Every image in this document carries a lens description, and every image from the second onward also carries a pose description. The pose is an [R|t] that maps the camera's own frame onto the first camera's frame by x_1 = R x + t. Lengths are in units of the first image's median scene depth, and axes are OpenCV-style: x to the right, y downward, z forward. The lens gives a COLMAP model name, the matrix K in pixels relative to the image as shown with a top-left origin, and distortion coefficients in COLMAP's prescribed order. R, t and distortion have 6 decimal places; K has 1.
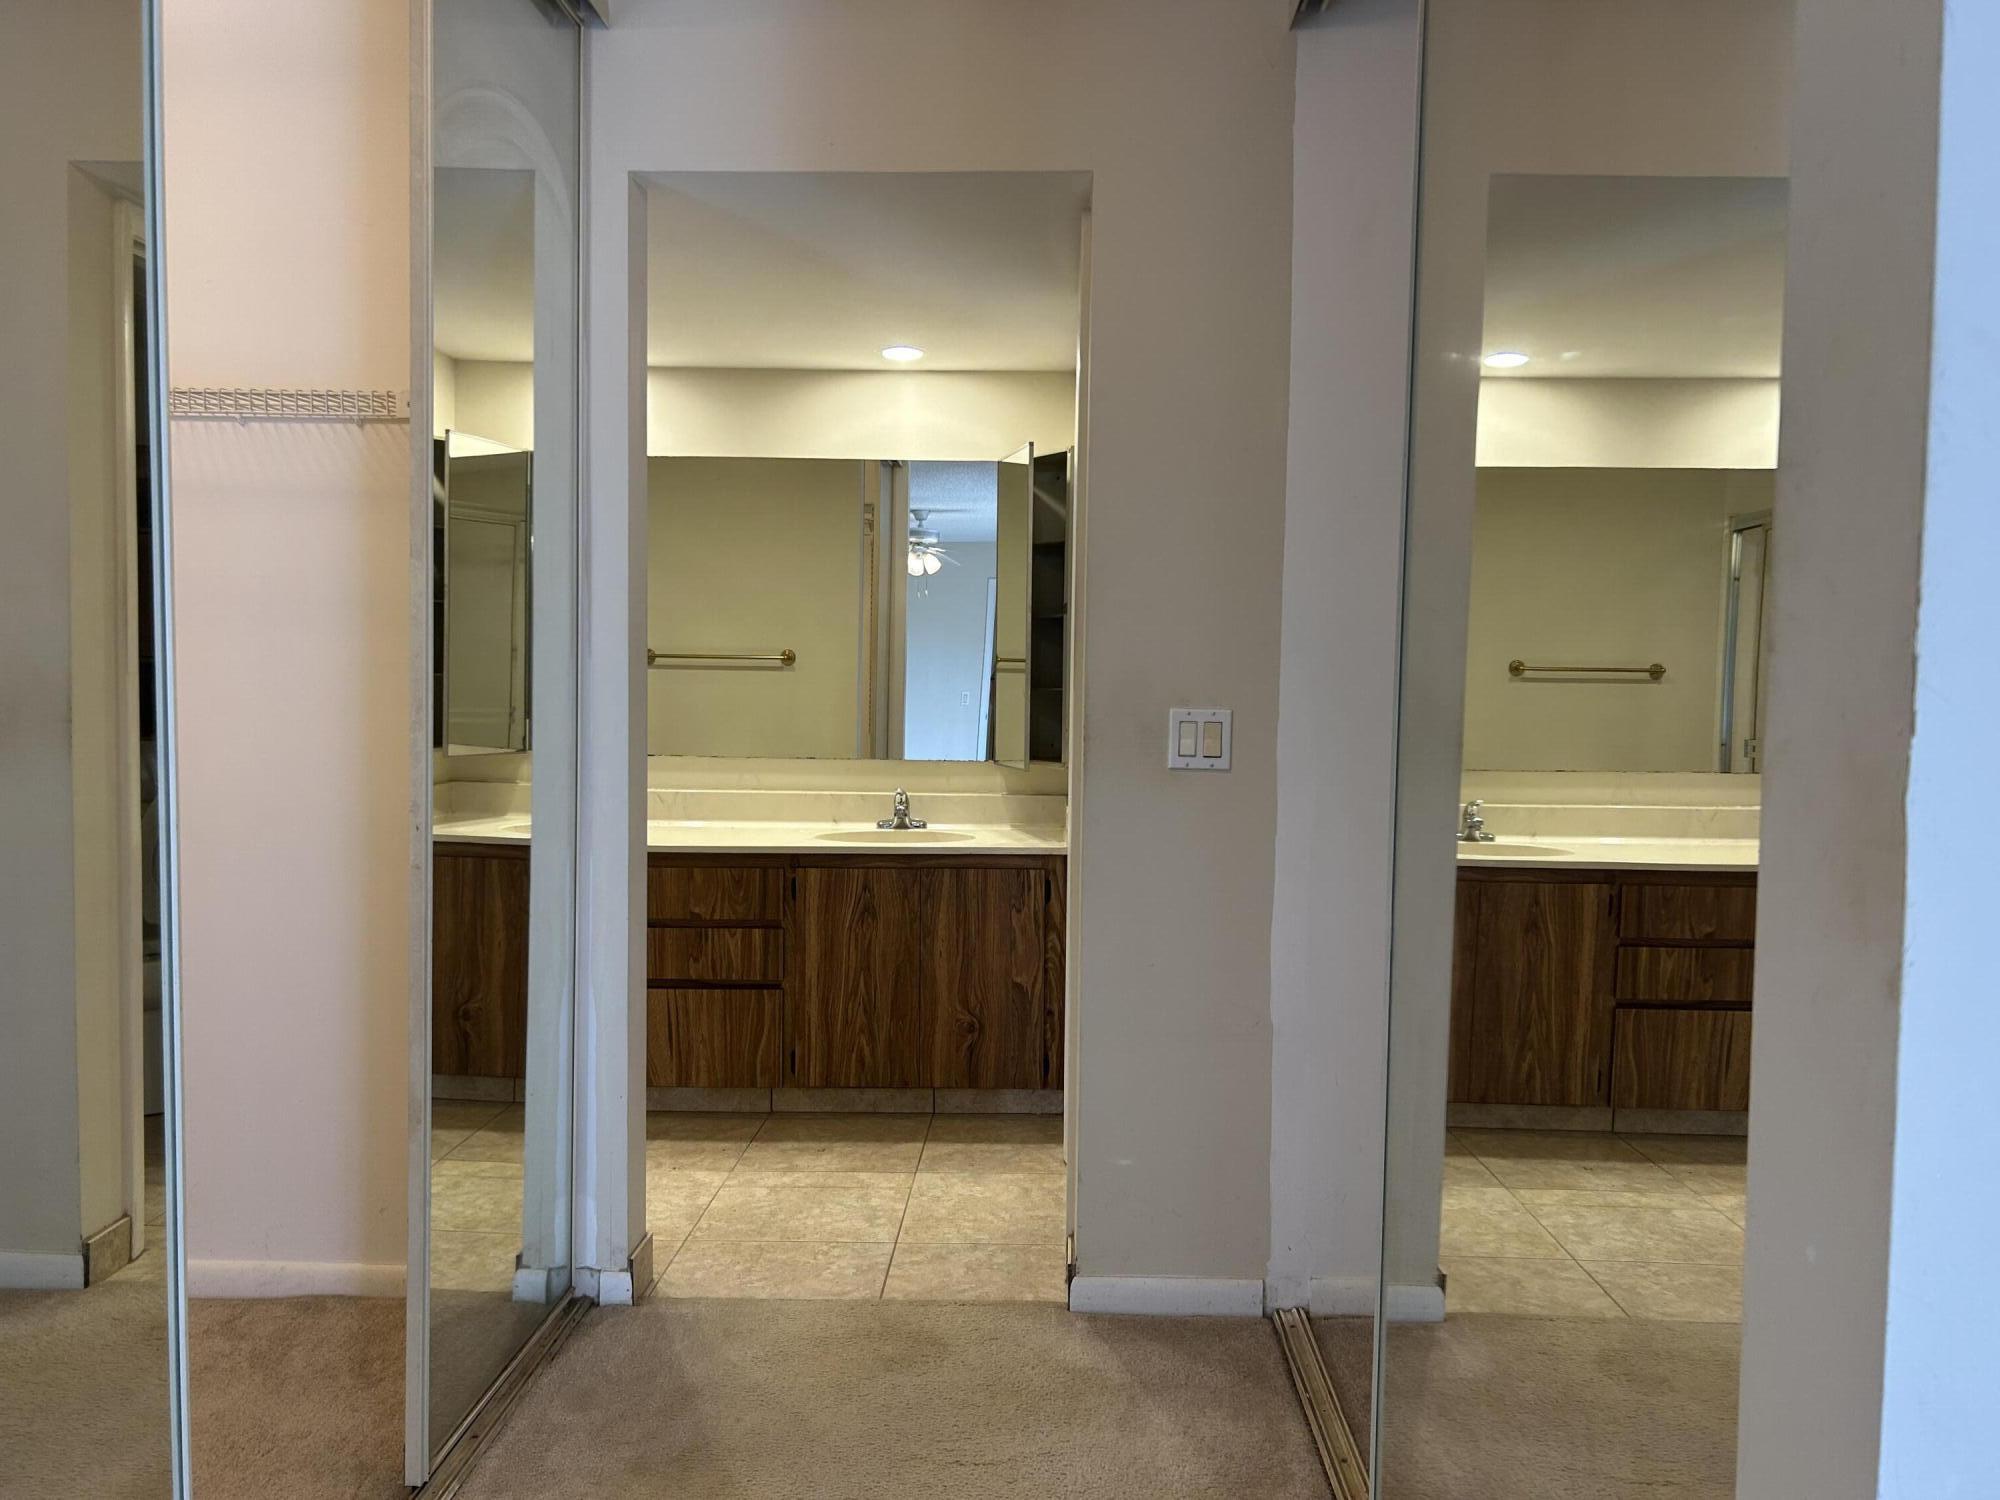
lens RADIAL K [[1495.9, 0, 1011.0], [0, 1495.9, 757.0], [0, 0, 1]] dist [0.009114, -0.002616]
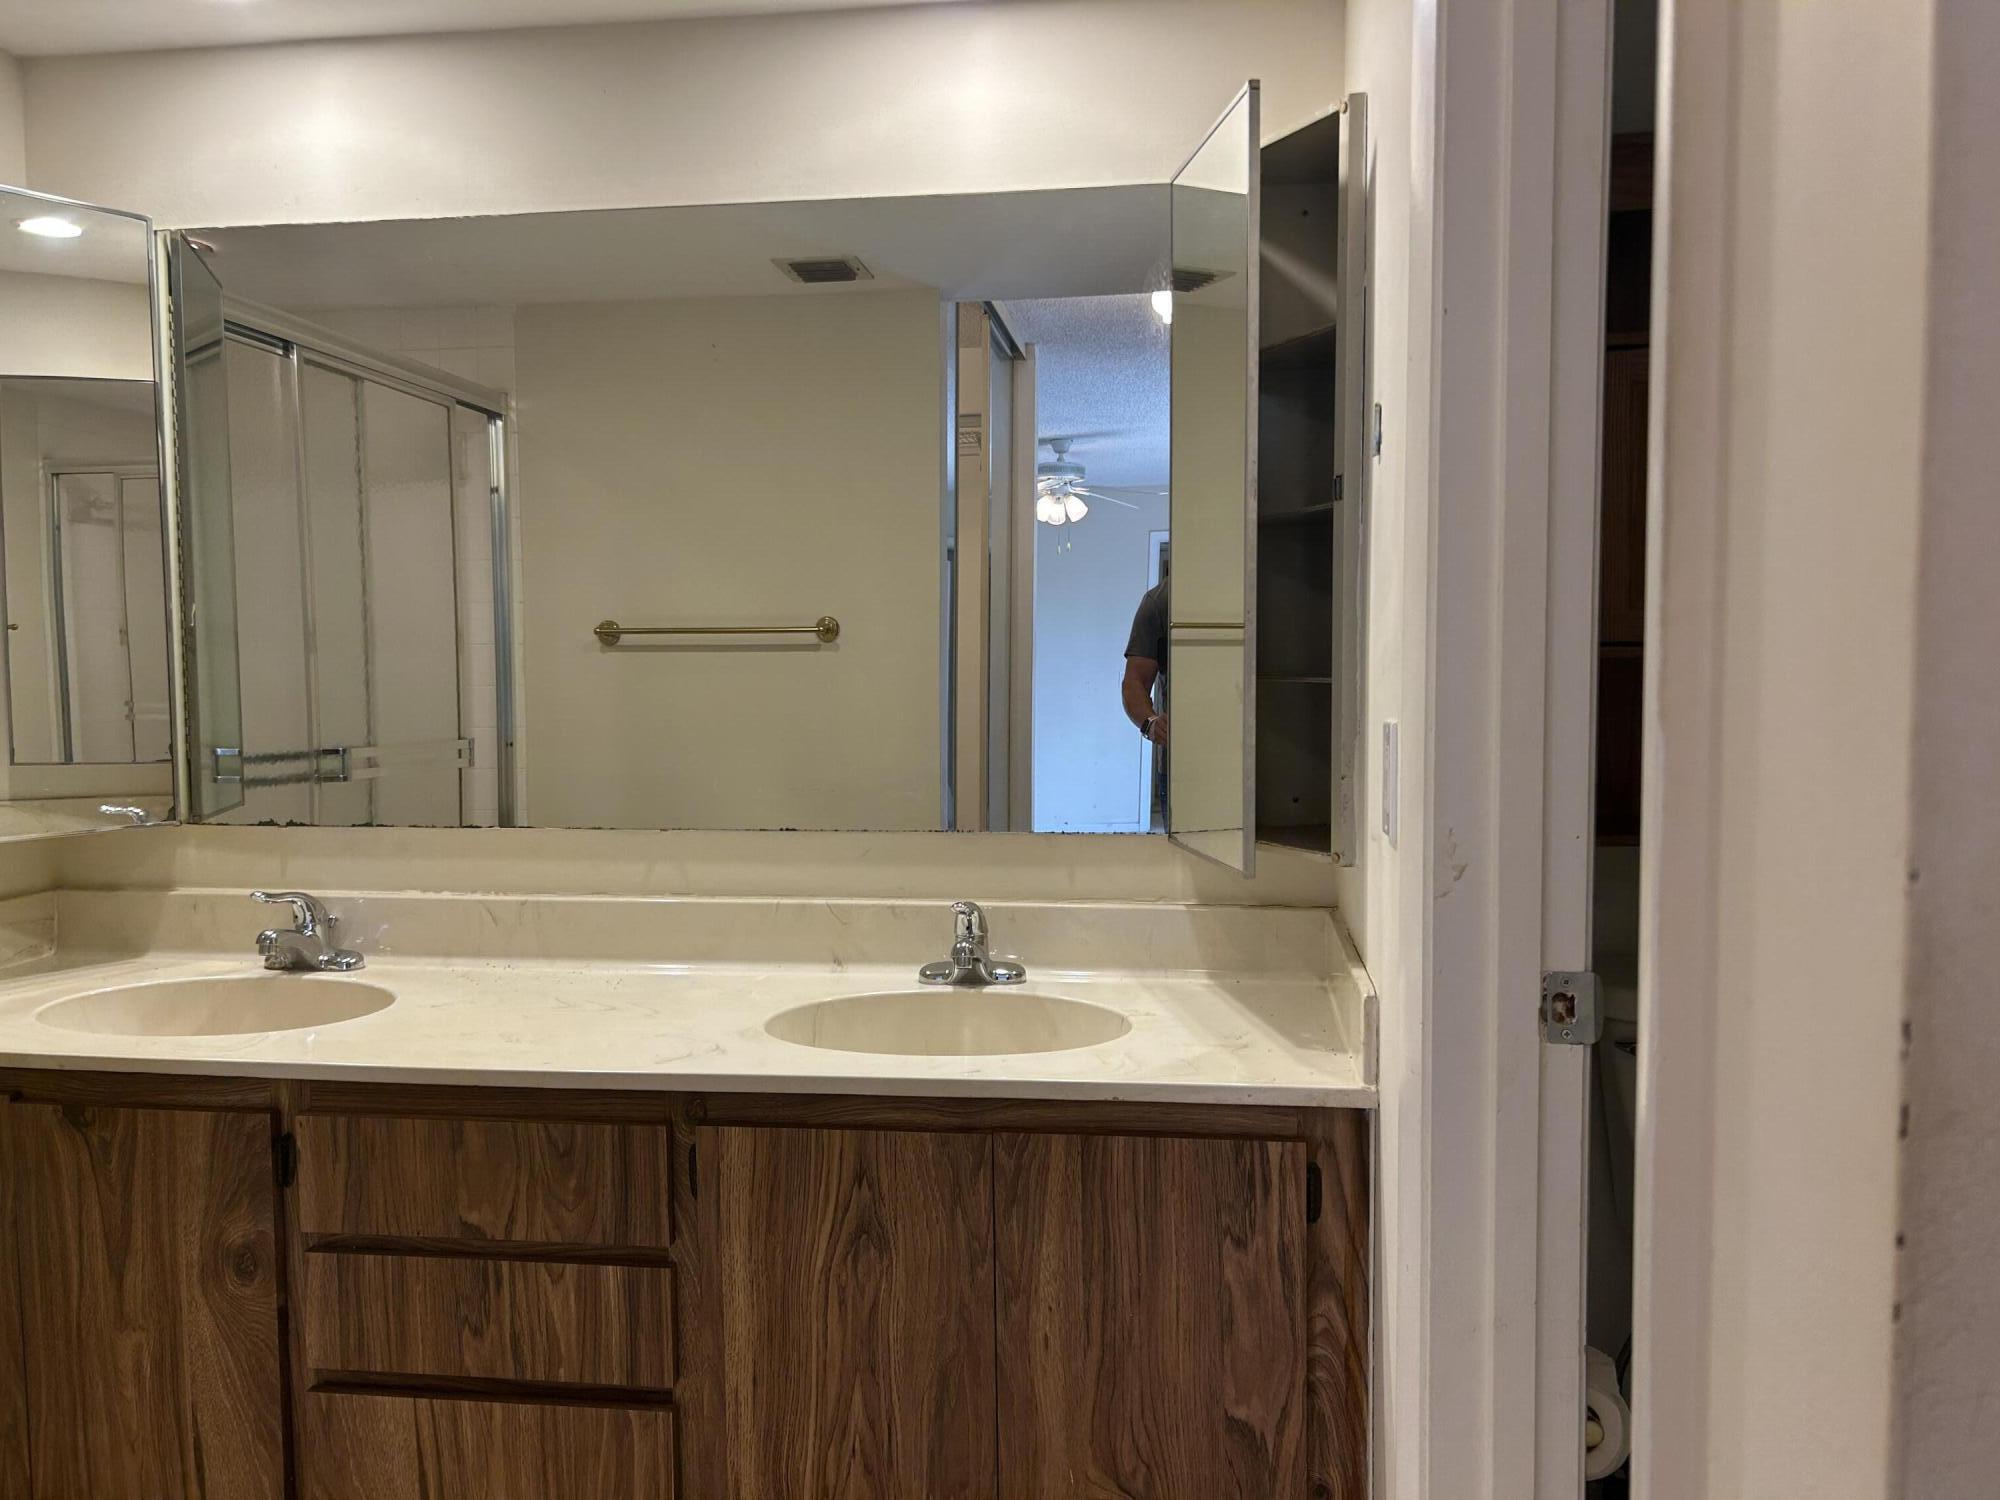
lens RADIAL K [[1495.9, 0, 1011.0], [0, 1495.9, 757.0], [0, 0, 1]] dist [0.009114, -0.002616]
pose [[0.993946, -0.014176, -0.108952, -0.010143], [0.015877, 0.999765, 0.014763, -0.032577], [0.108717, -0.016403, 0.993937, 0.597054]]
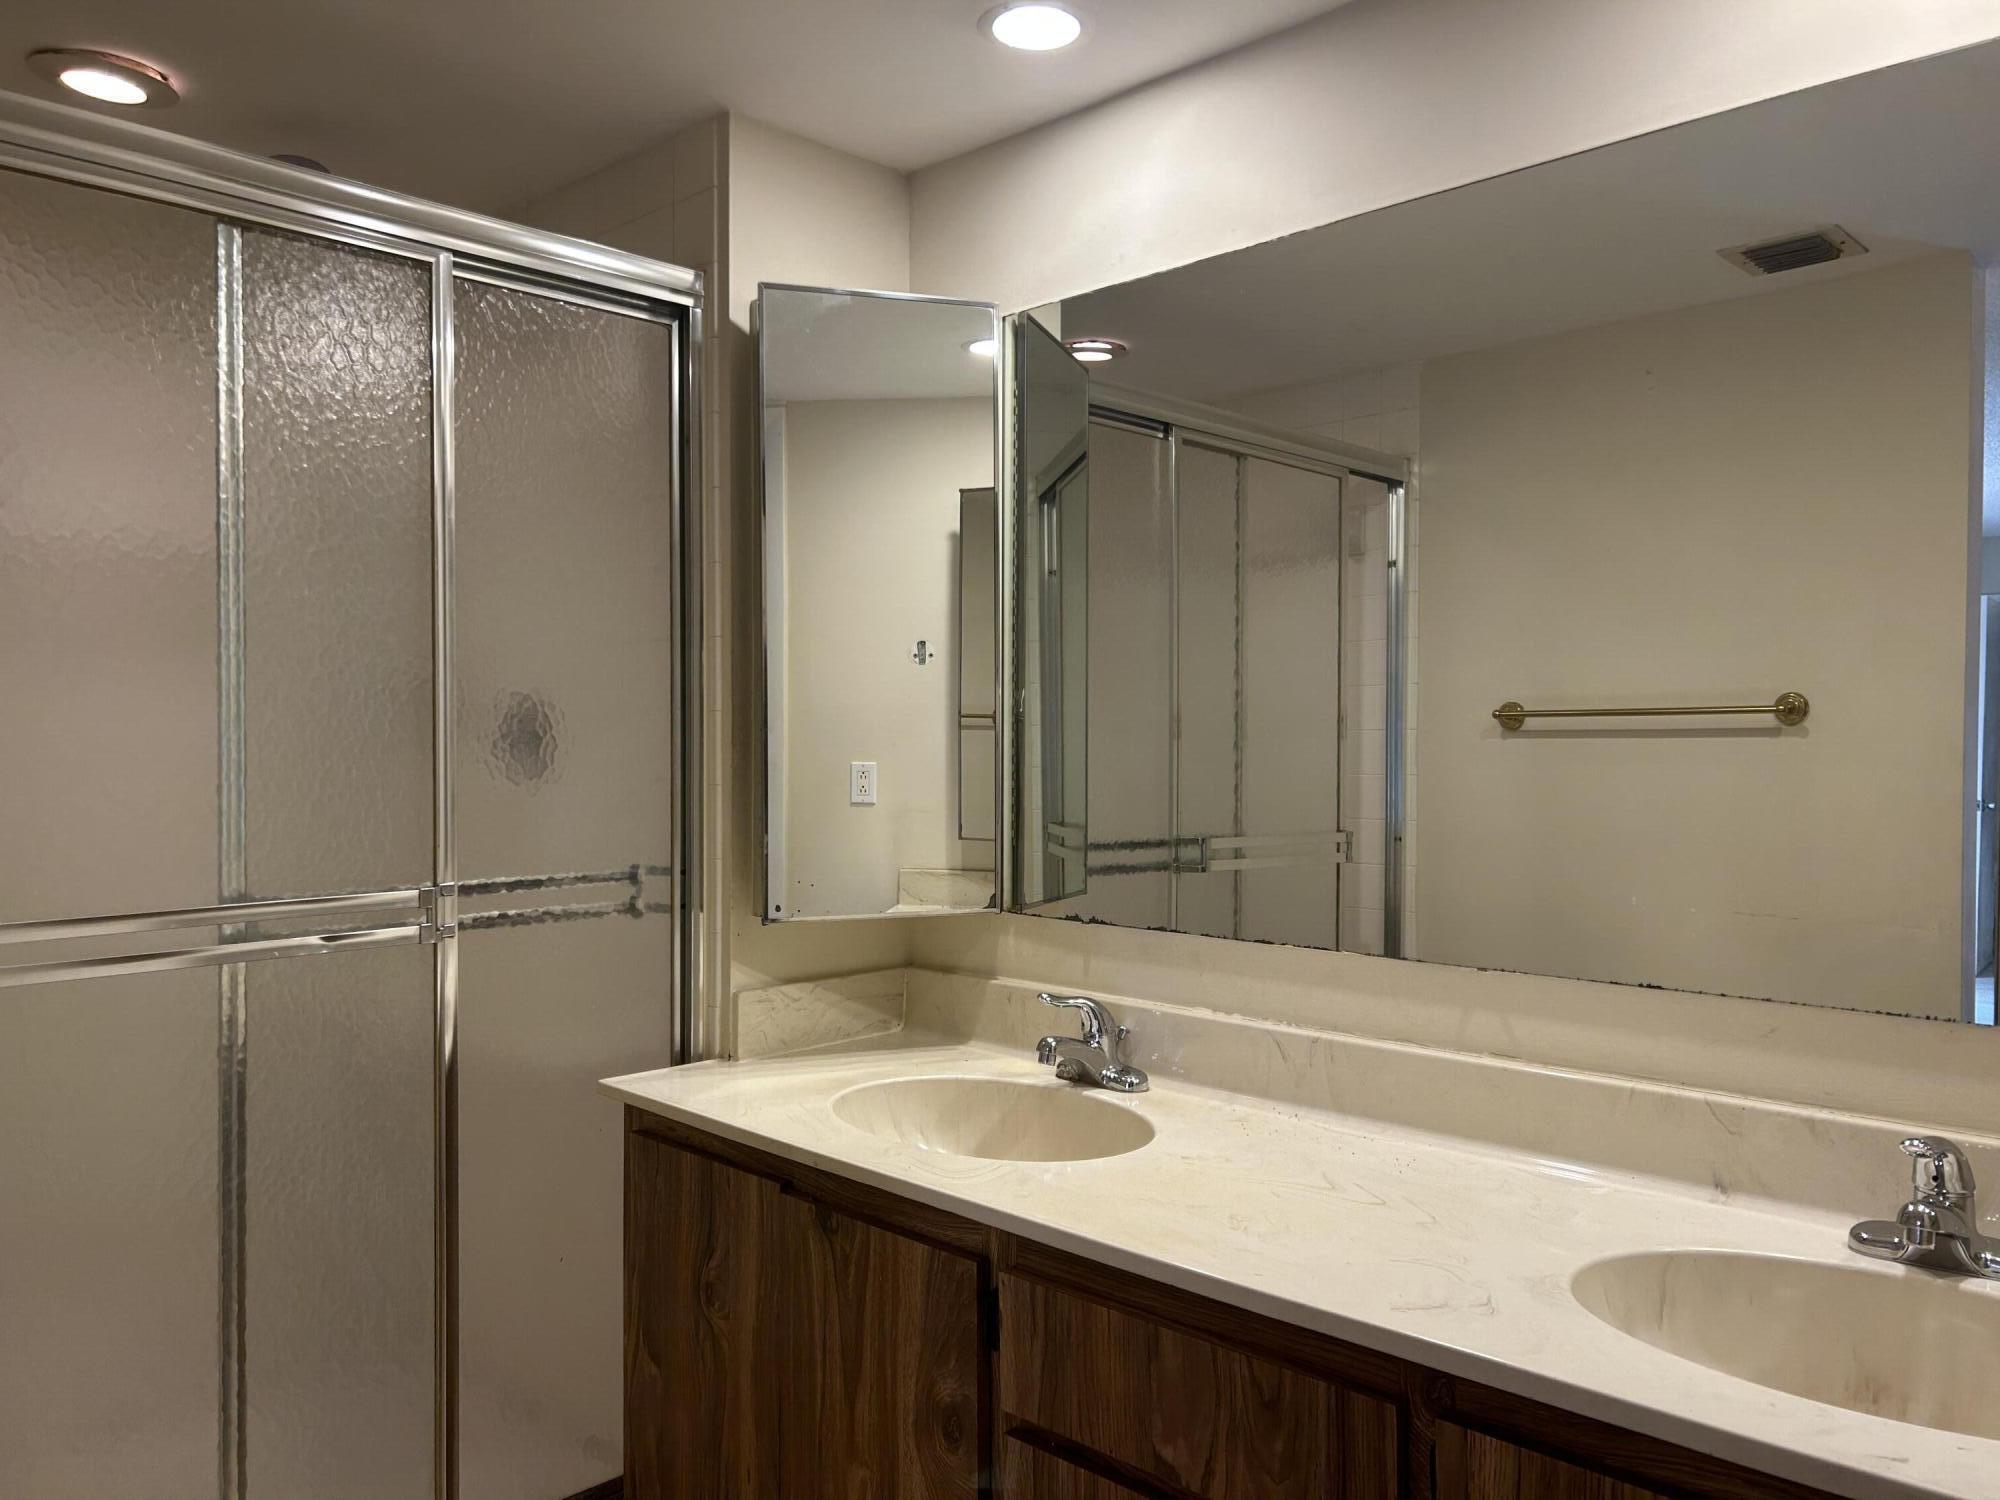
lens RADIAL K [[1512.9, 0, 1000.0], [0, 1512.9, 750.0], [0, 0, 1]] dist [0.038904, -0.004736]
pose [[0.736362, -0.010482, -0.676506, -0.003590], [-0.024690, 0.998798, -0.042351, -0.040893], [0.676137, 0.047889, 0.735218, 0.715792]]
